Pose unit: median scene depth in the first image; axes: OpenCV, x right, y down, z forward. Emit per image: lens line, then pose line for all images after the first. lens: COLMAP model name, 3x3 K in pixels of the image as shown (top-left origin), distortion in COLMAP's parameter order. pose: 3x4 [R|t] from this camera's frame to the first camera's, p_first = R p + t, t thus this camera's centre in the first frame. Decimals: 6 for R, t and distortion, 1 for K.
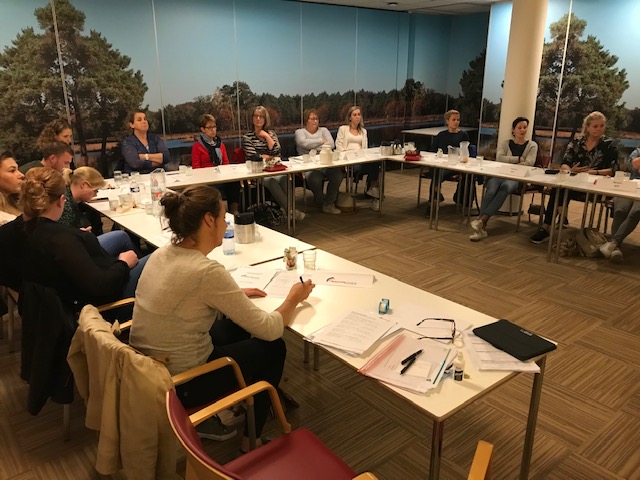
lens RADIAL K [[516.1, 0, 312.2], [0, 516.1, 237.4], [0, 0, 1]] dist [0.031477, -0.050510]
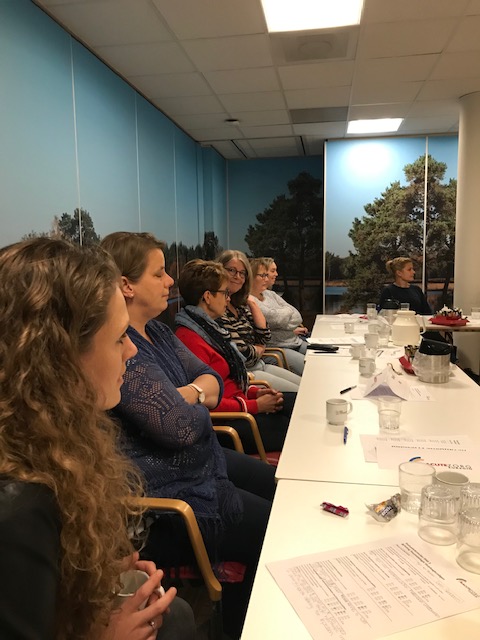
lens RADIAL K [[516.1, 0, 235.4], [0, 516.1, 314.7], [0, 0, 1]] dist [0.031477, -0.050510]
pose [[0.750750, -0.082162, 0.655457, -0.385342], [0.212274, 0.969616, -0.121594, -0.129156], [-0.625551, 0.230423, 0.745380, 0.626108]]
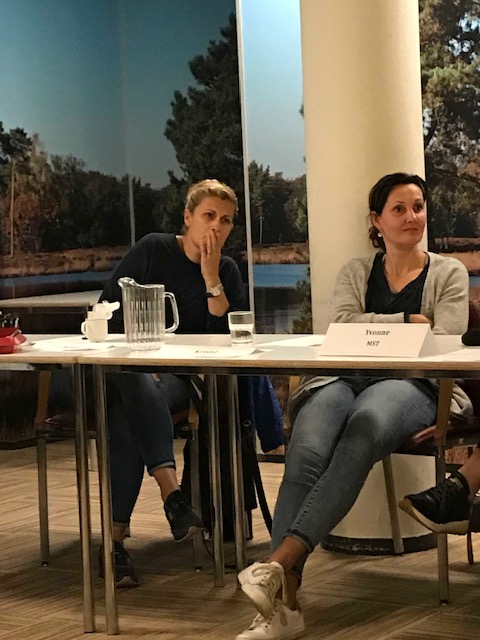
lens RADIAL K [[1770.5, 0, 245.7], [0, 1770.5, 316.3], [0, 0, 1]] dist [0.113799, 0.000000]
pose [[0.956989, -0.060420, 0.283762, 0.066963], [0.129394, 0.964298, -0.231056, 0.036857], [-0.259671, 0.257836, 0.930641, 0.168750]]
